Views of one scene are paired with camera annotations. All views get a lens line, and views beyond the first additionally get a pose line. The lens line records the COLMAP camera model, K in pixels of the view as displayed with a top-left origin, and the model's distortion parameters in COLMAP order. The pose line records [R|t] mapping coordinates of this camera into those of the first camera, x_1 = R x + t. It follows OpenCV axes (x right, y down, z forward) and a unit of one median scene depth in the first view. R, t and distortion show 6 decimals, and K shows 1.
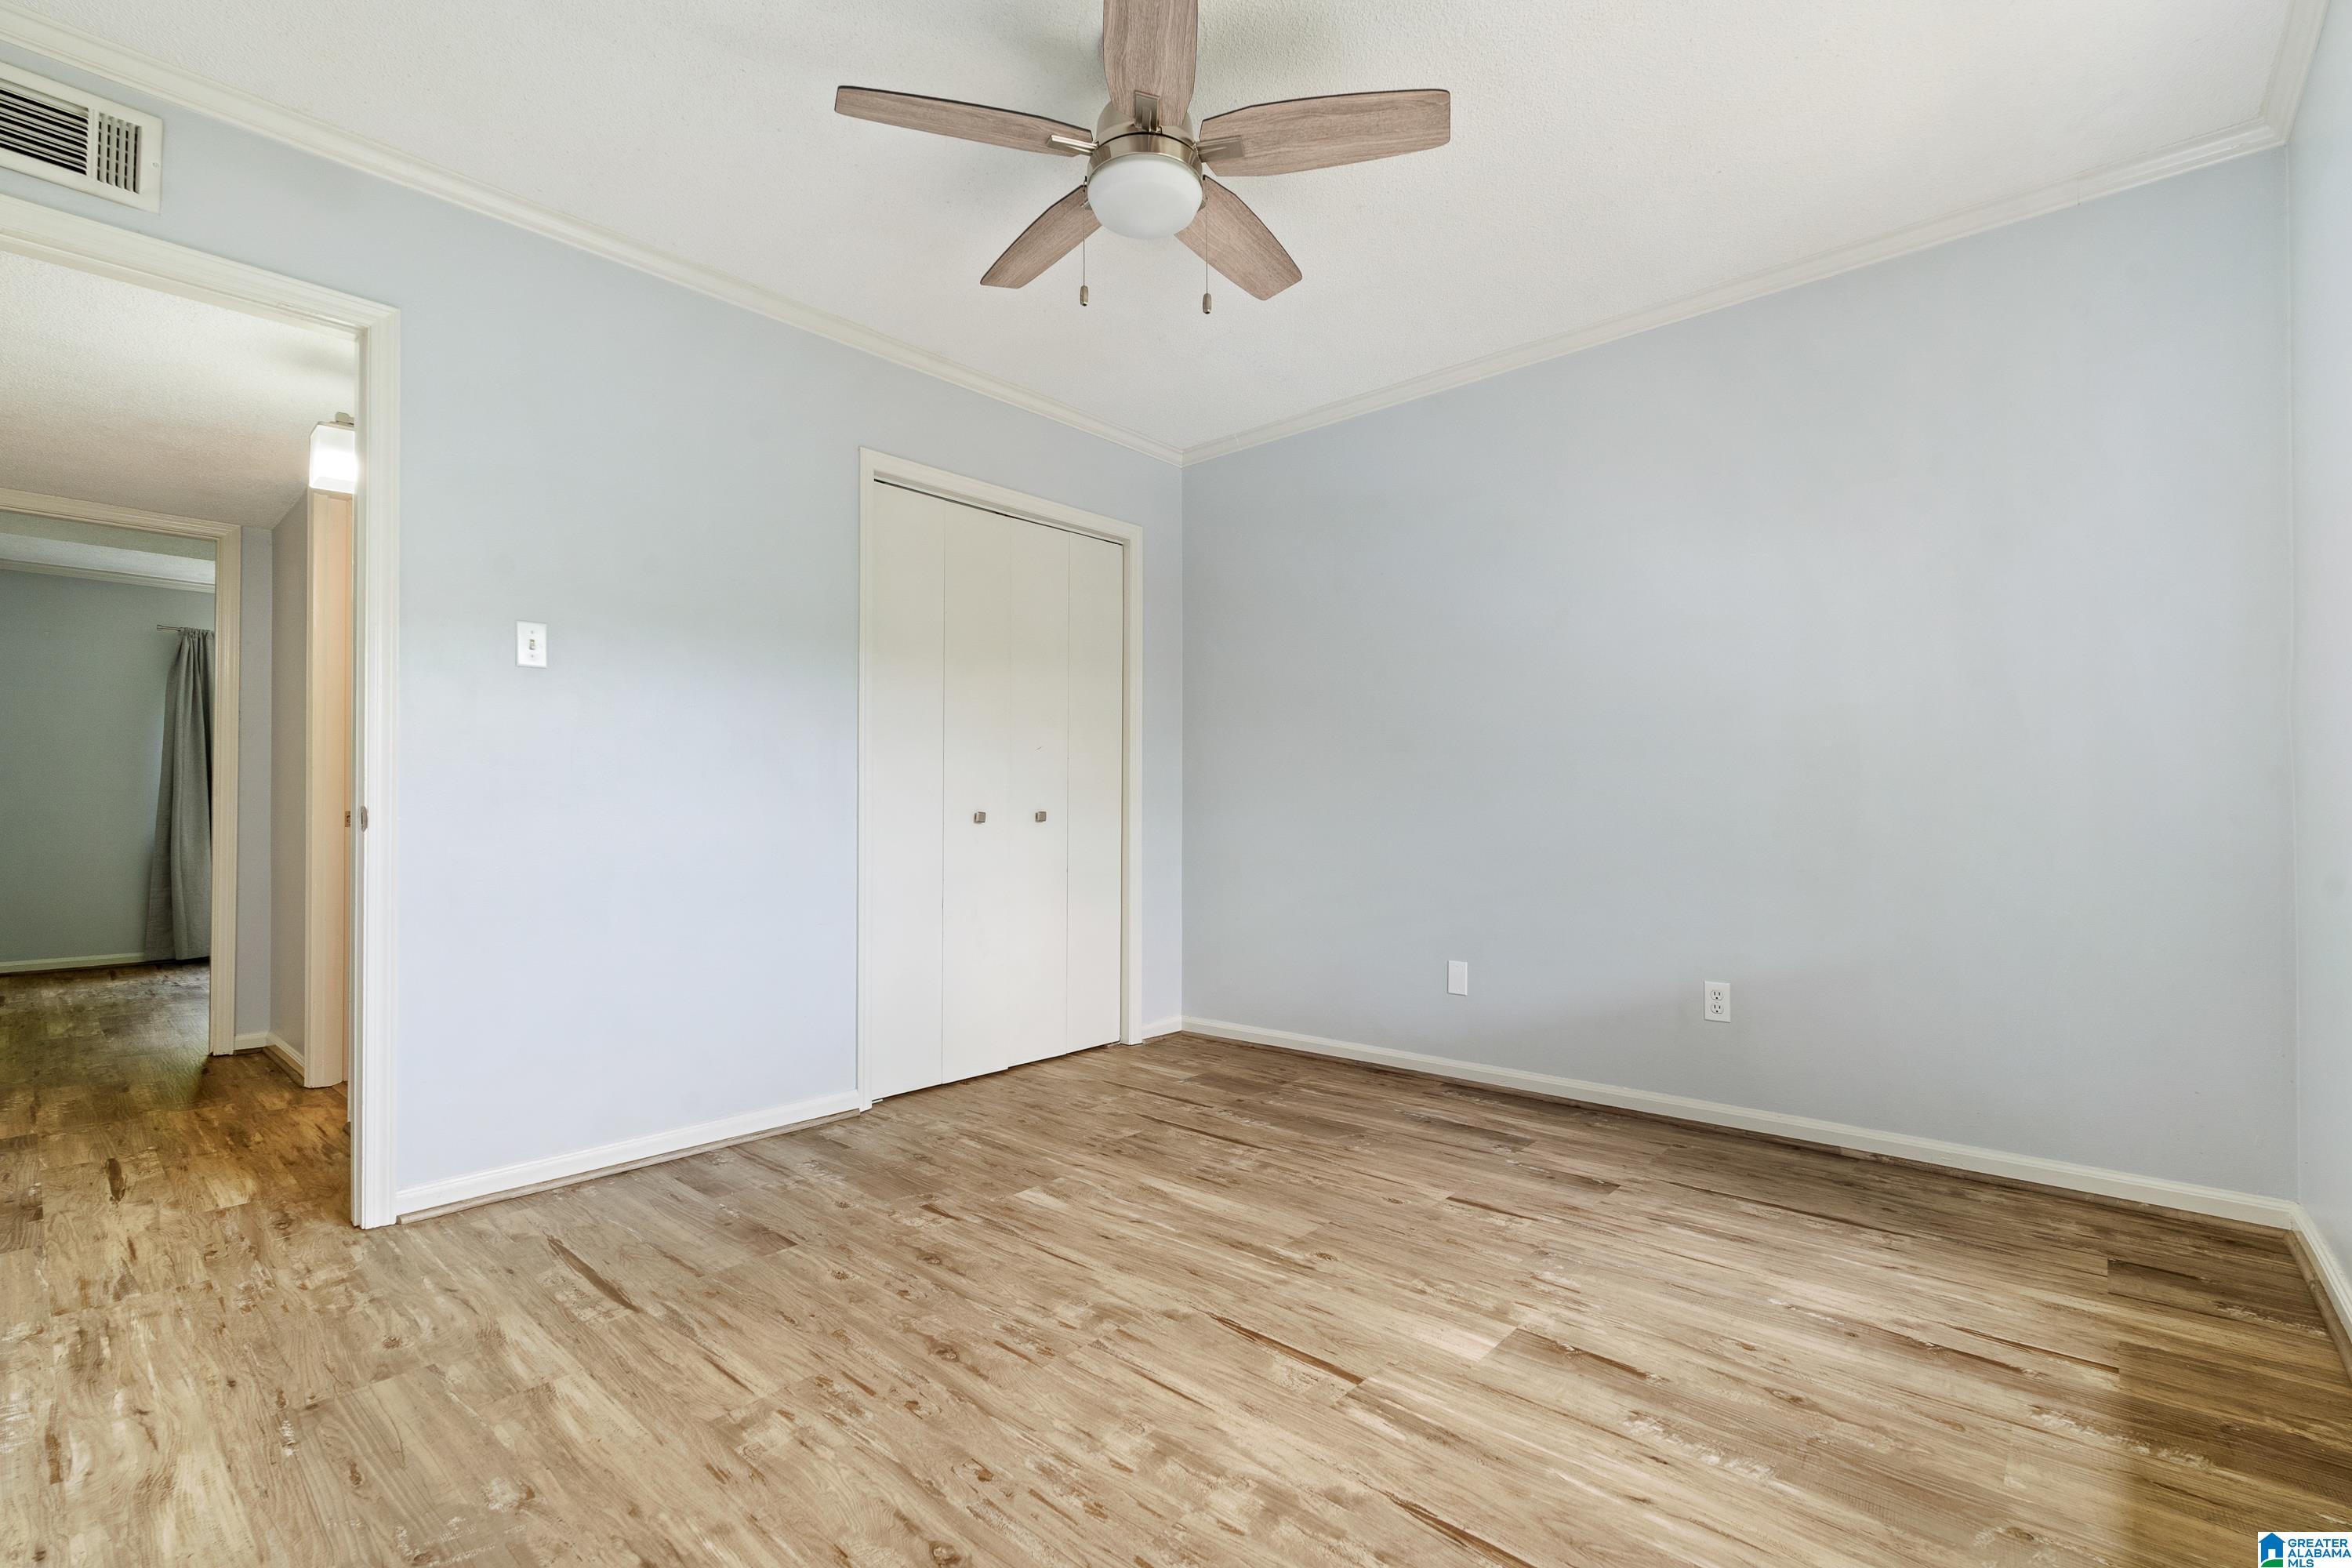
lens RADIAL K [[1052.4, 0, 1158.7], [0, 1052.4, 797.2], [0, 0, 1]] dist [-0.000056, -0.000103]
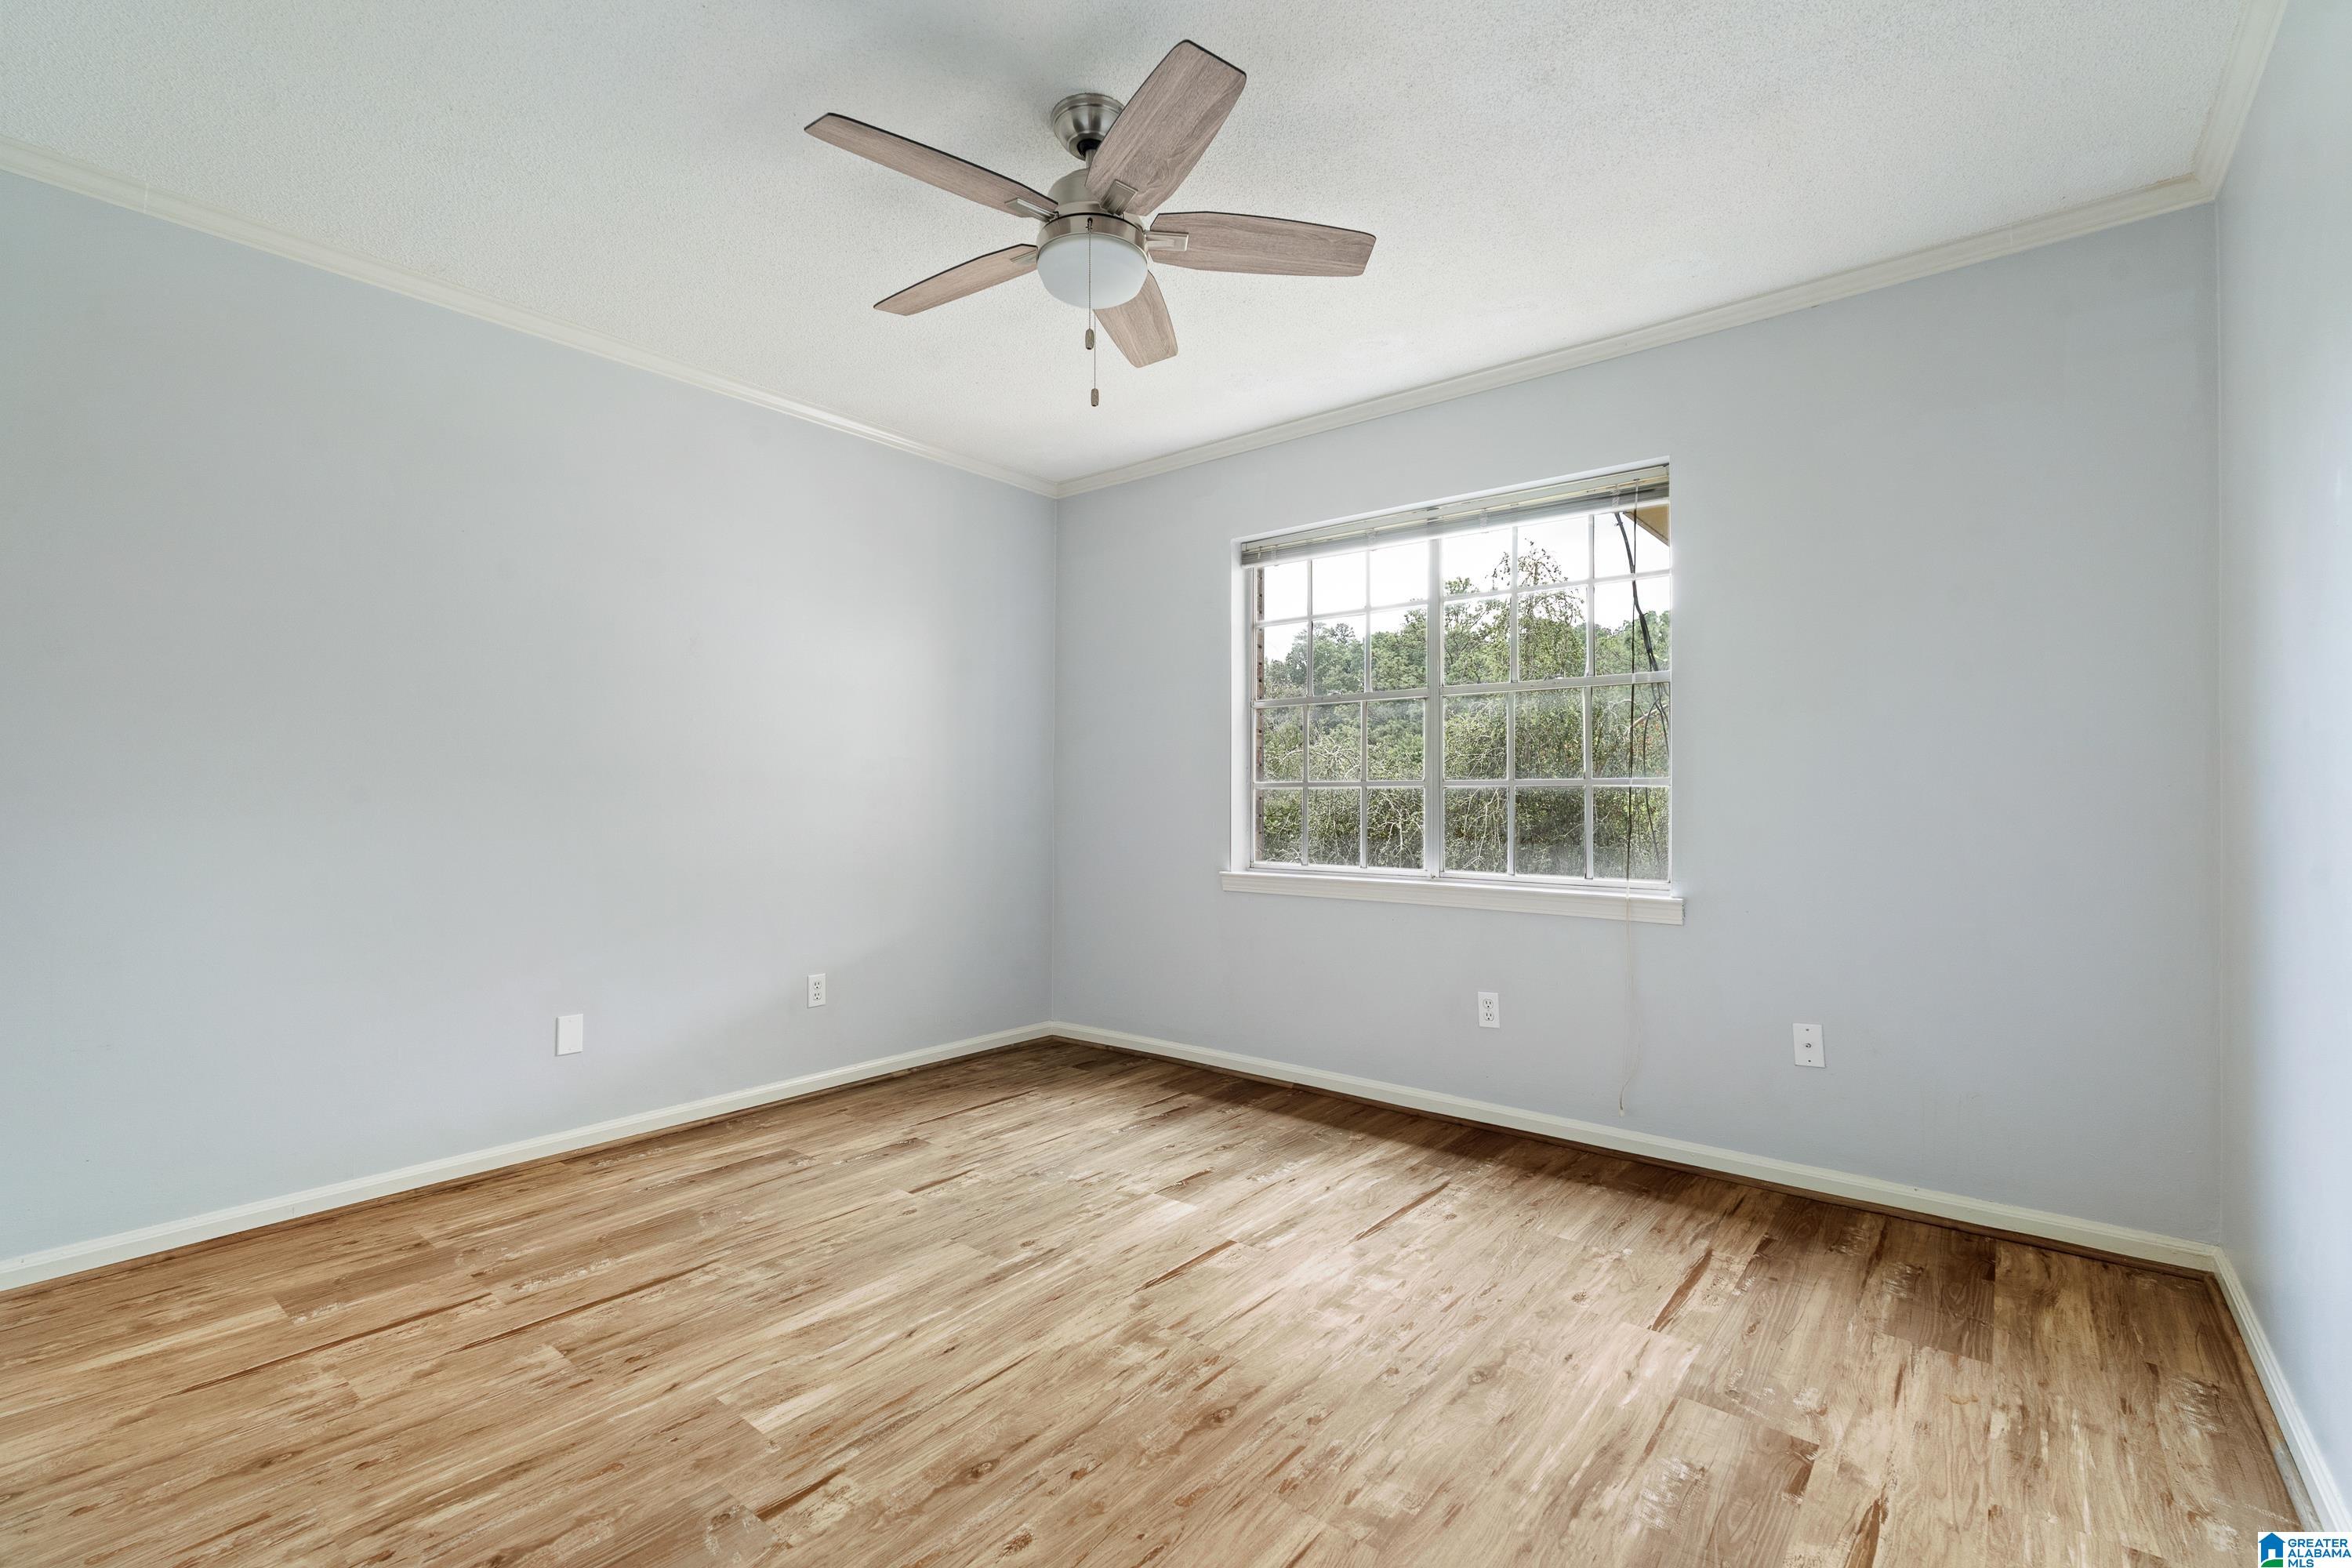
lens RADIAL K [[1052.4, 0, 1171.3], [0, 1052.4, 793.4], [0, 0, 1]] dist [-0.000056, -0.000103]
pose [[-0.066034, 0.006598, 0.997796, -0.892657], [-0.019202, 0.999785, -0.007882, -0.041085], [-0.997633, -0.019680, -0.065893, 0.835052]]
